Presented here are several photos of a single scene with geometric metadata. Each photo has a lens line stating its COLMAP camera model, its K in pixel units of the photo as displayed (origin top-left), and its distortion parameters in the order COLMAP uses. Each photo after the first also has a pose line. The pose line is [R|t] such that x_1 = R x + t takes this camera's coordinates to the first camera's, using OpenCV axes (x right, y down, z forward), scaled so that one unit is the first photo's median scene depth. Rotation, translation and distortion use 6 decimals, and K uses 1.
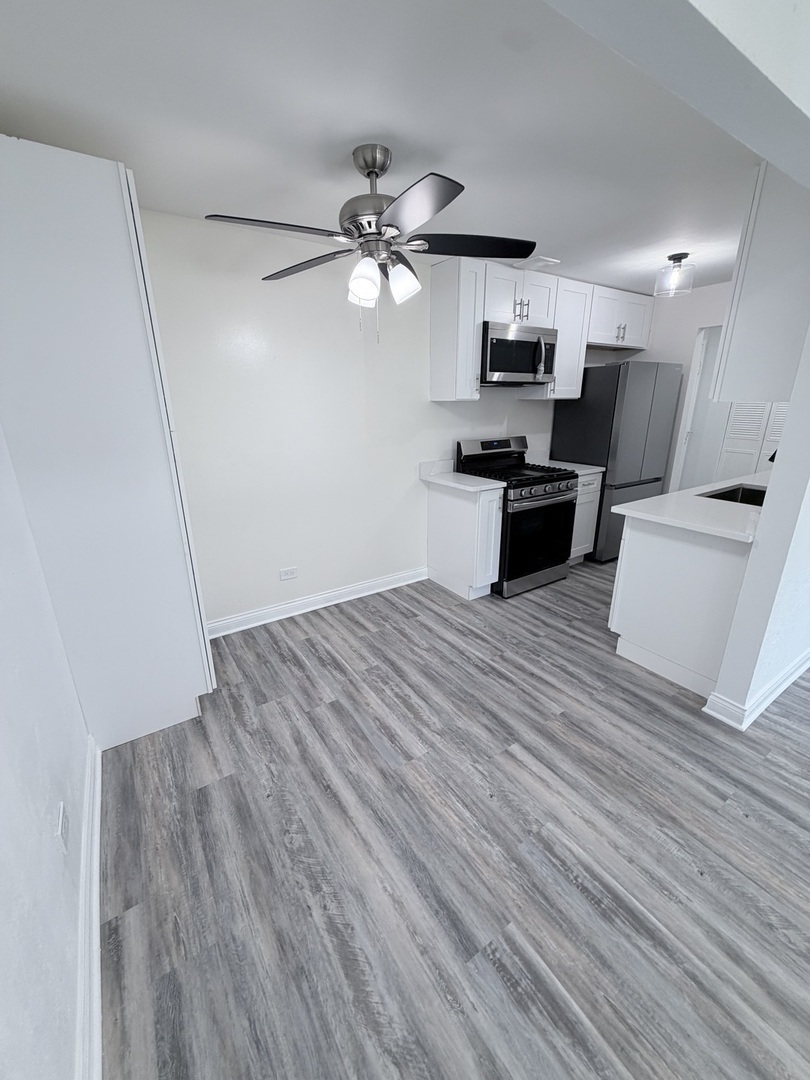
lens RADIAL K [[430.7, 0, 405.8], [0, 430.7, 532.2], [0, 0, 1]] dist [0.000578, -0.000021]
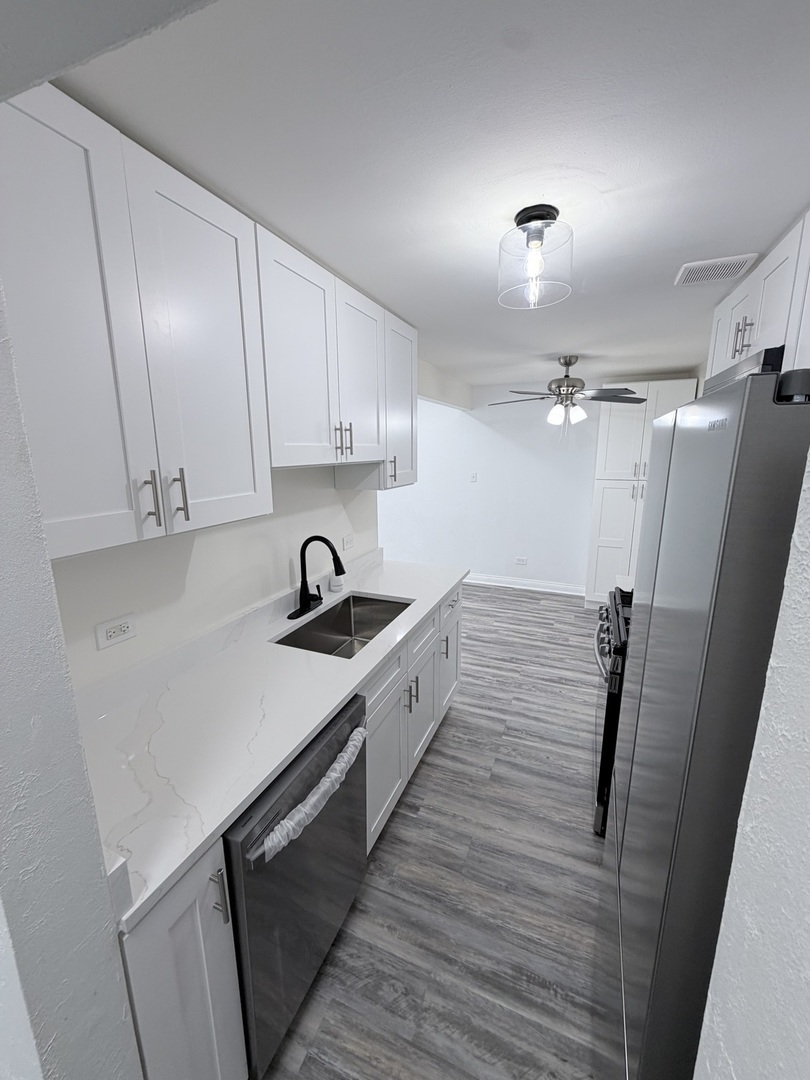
lens RADIAL K [[430.7, 0, 405.1], [0, 430.7, 537.4], [0, 0, 1]] dist [0.000578, -0.000021]
pose [[-0.829723, 0.128531, -0.543175, 0.914111], [-0.152048, 0.884281, 0.441507, -0.460544], [0.537067, 0.448917, -0.714166, 1.245797]]
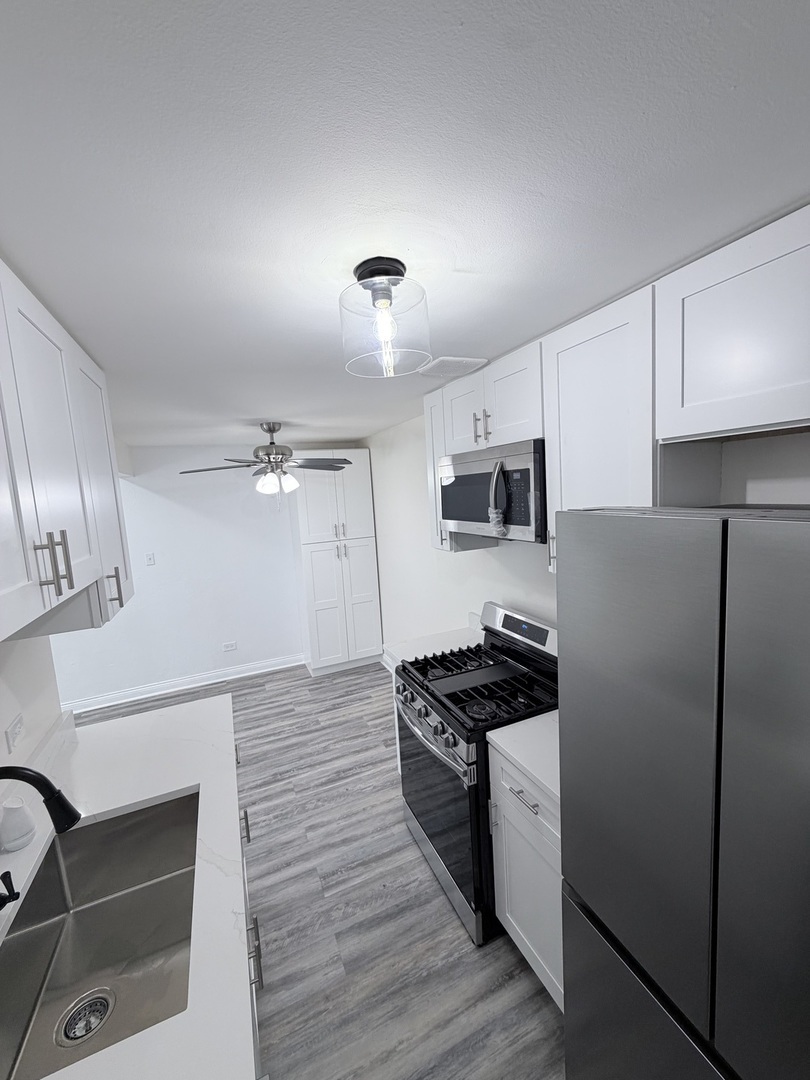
lens RADIAL K [[430.7, 0, 405.1], [0, 430.7, 537.6], [0, 0, 1]] dist [0.000578, -0.000021]
pose [[-0.169332, 0.129289, -0.977042, 0.897379], [-0.231293, 0.958459, 0.166915, -0.431559], [0.958035, 0.254247, -0.132394, 1.002091]]
